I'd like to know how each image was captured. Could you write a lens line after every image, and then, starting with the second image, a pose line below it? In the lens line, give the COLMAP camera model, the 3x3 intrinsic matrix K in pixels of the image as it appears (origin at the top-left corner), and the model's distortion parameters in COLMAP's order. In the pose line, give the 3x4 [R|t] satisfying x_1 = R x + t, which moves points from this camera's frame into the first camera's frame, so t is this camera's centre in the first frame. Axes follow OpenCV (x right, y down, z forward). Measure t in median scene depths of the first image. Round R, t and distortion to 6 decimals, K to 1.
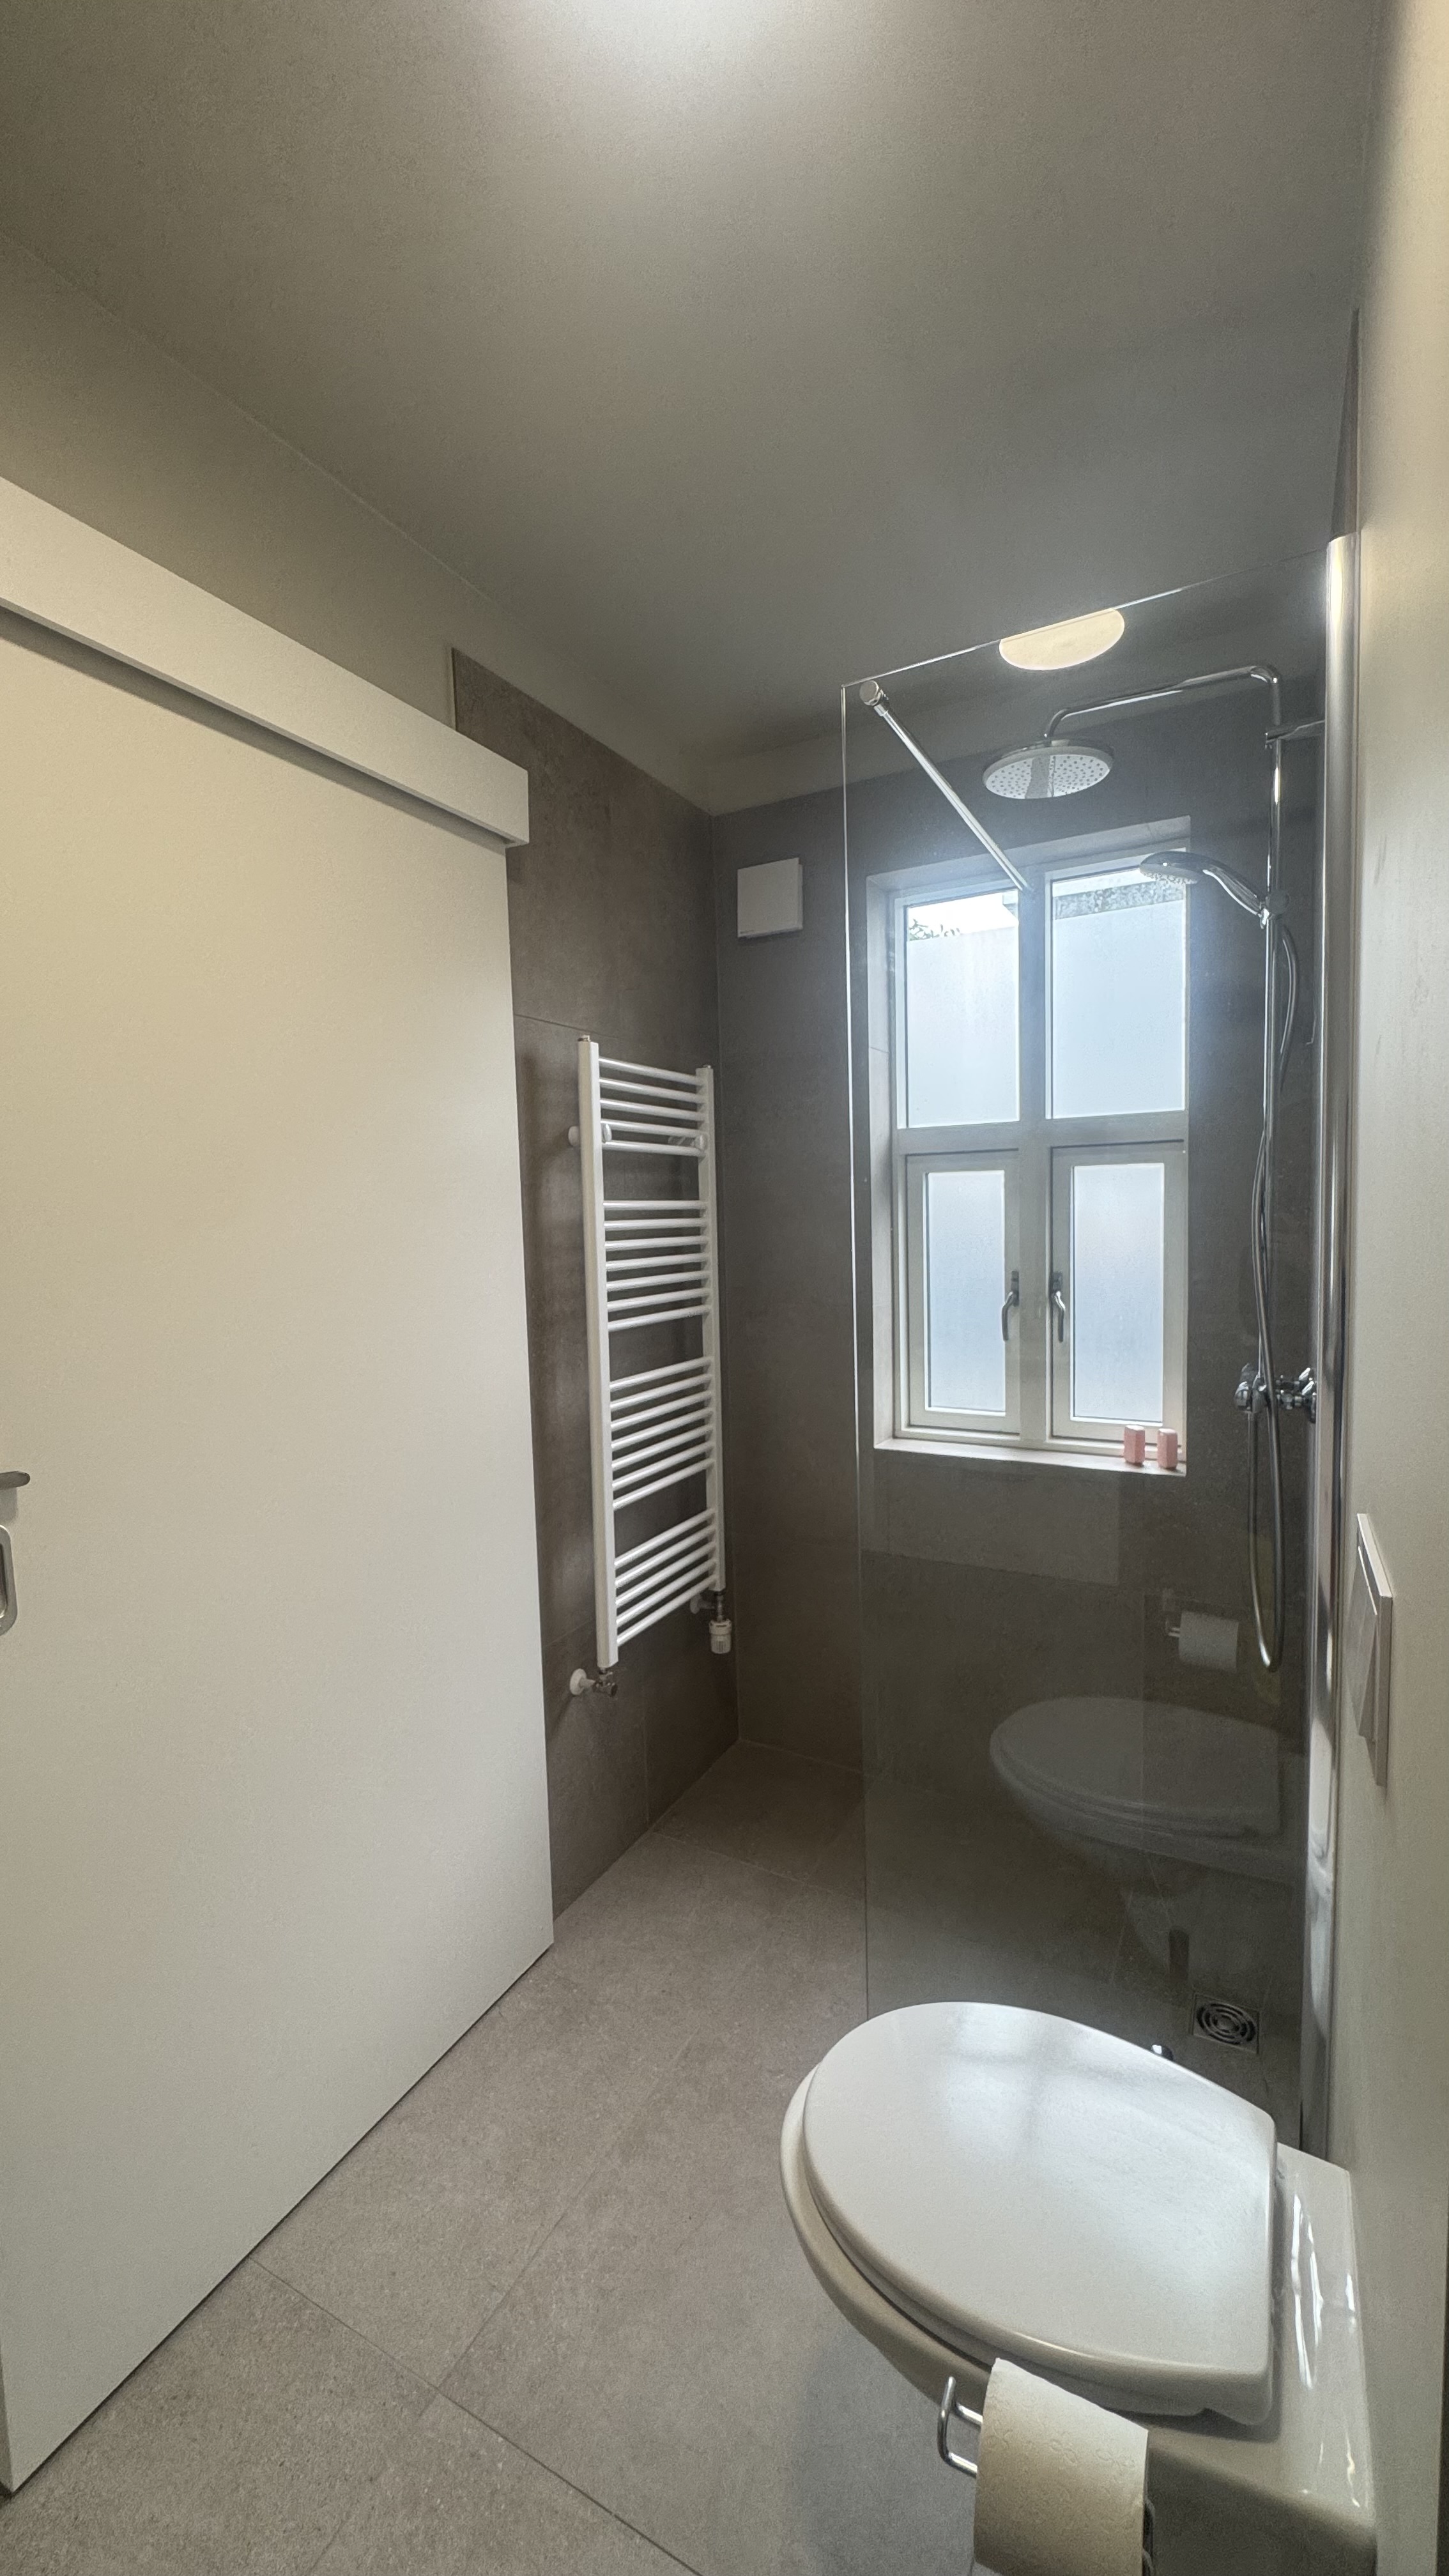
lens RADIAL K [[1028.8, 0, 727.8], [0, 1028.8, 1295.0], [0, 0, 1]] dist [-0.003798, -0.000770]
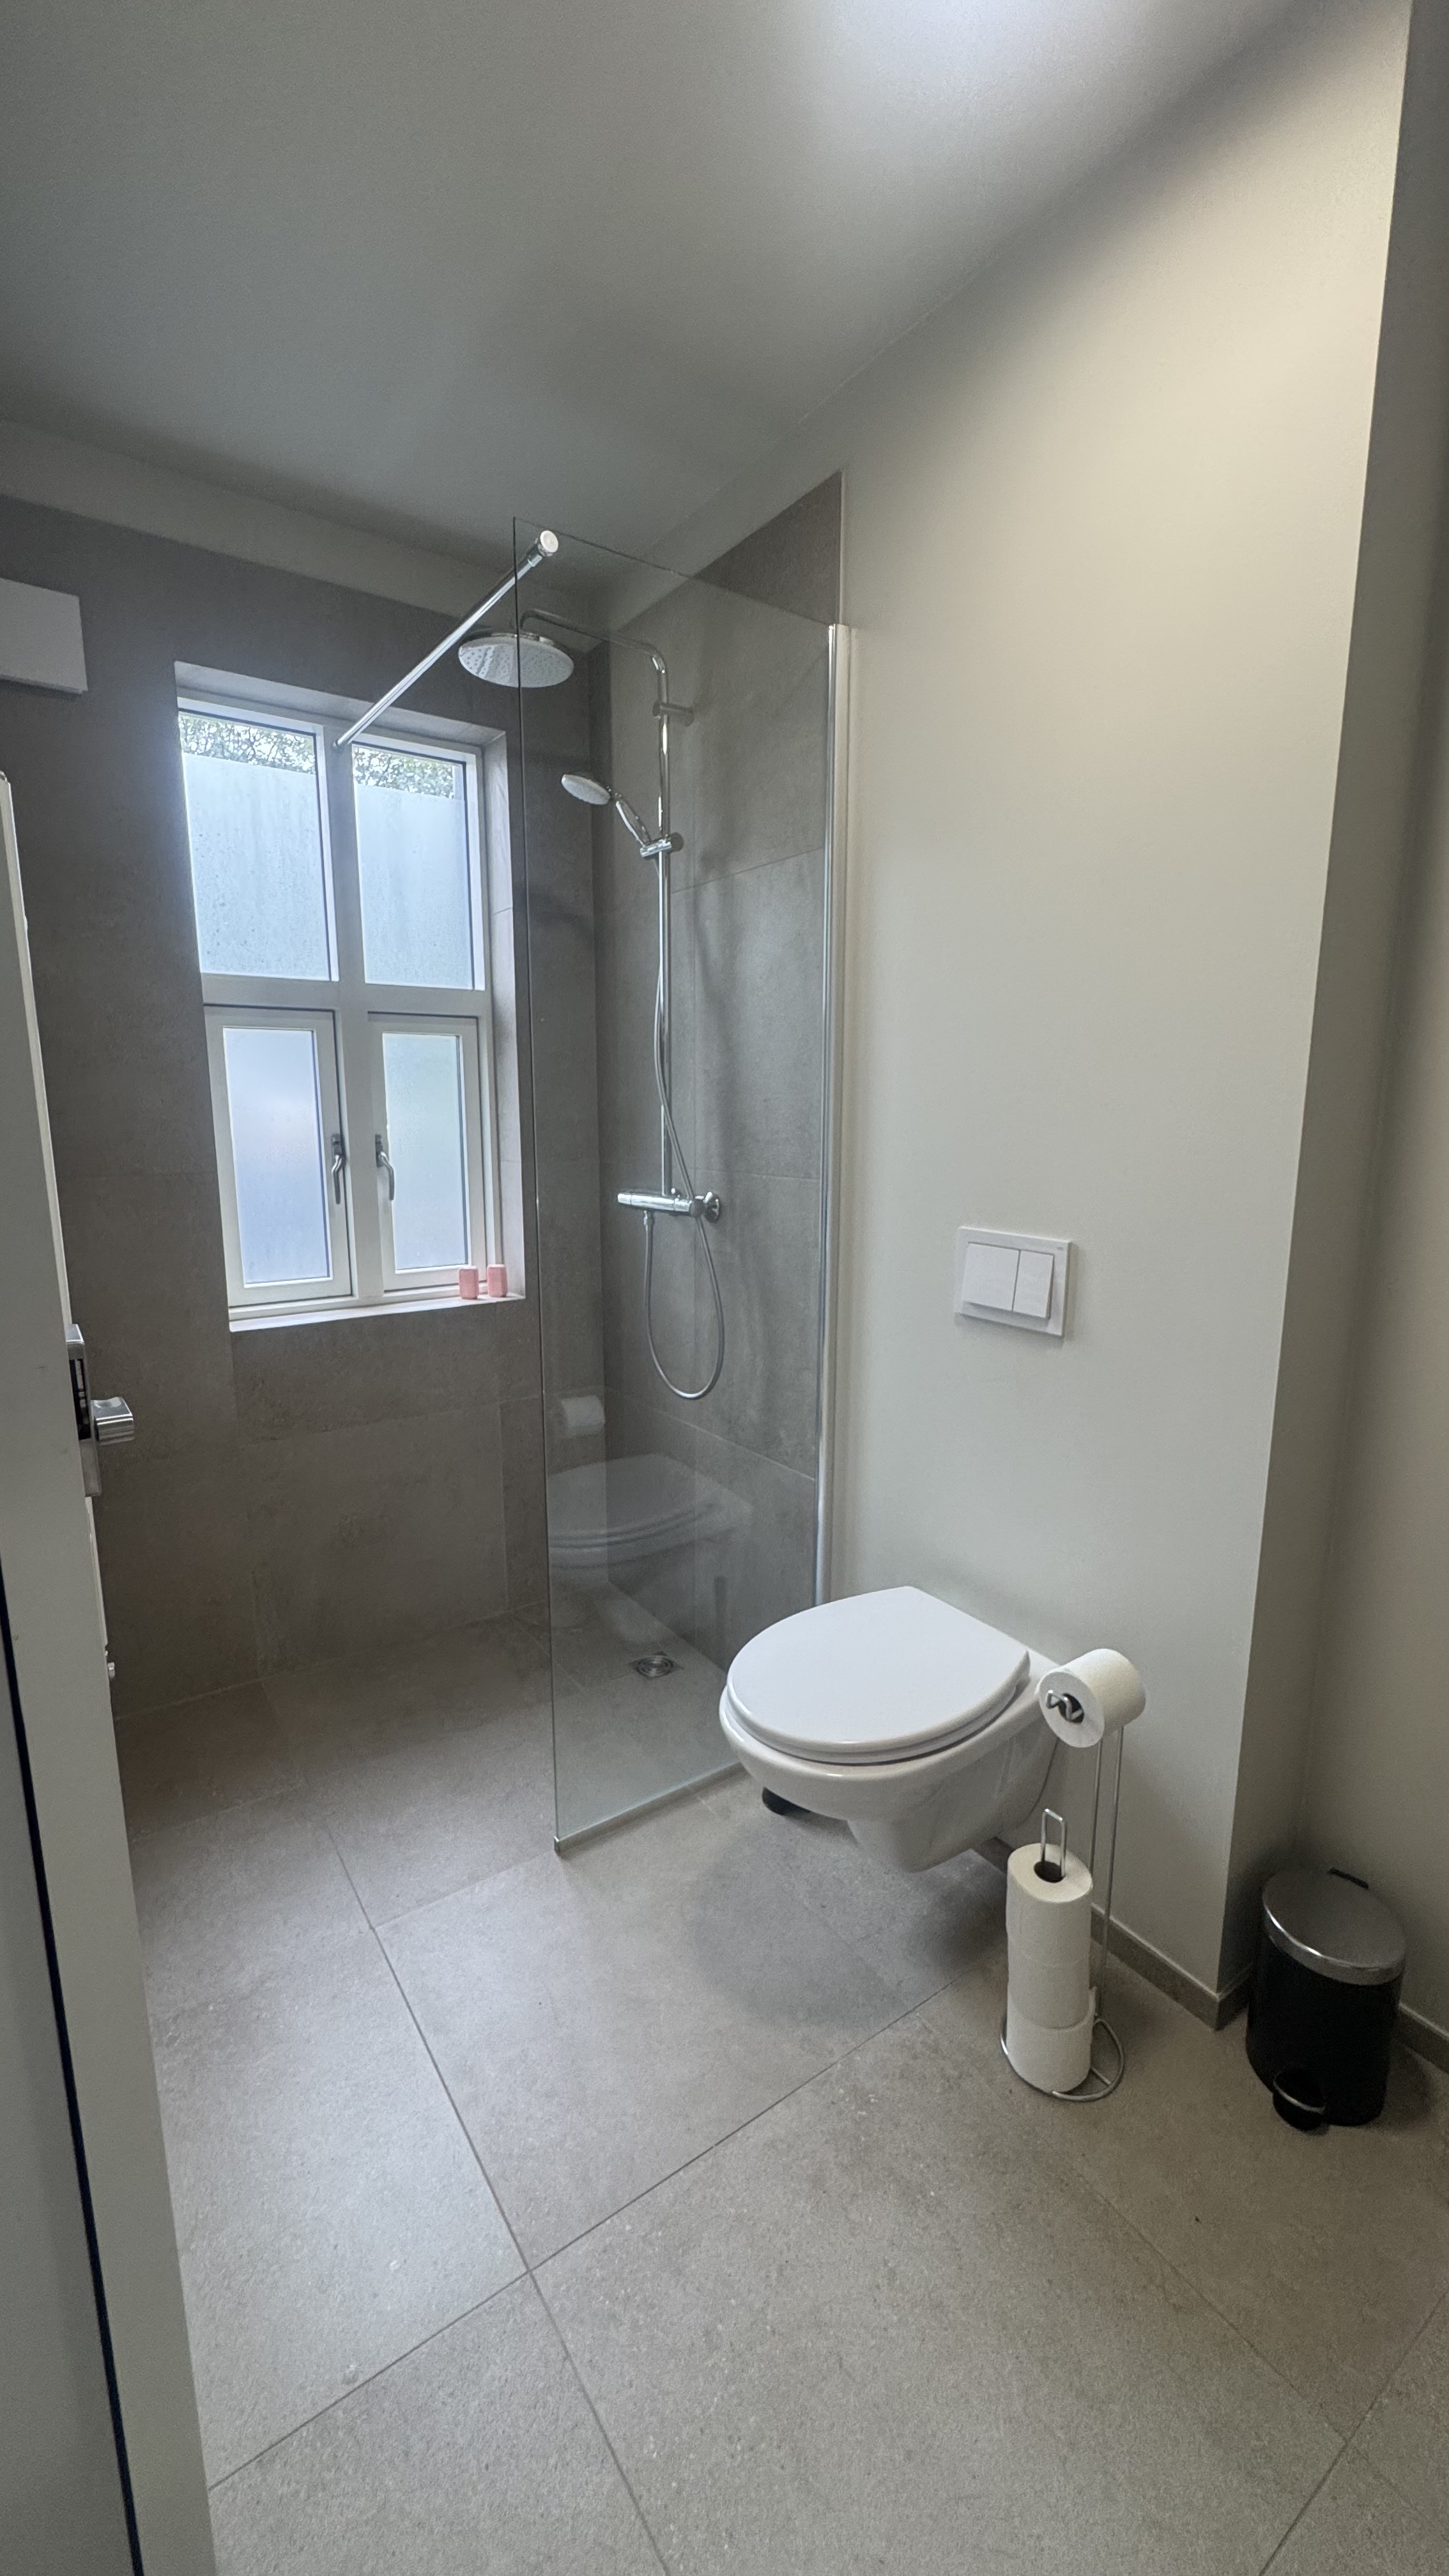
lens RADIAL K [[1028.8, 0, 732.5], [0, 1028.8, 1284.7], [0, 0, 1]] dist [-0.003798, -0.000770]
pose [[0.448267, -0.138944, 0.883035, -0.488429], [0.047438, 0.990152, 0.131717, 0.009200], [-0.892640, -0.017155, 0.450444, 0.210904]]
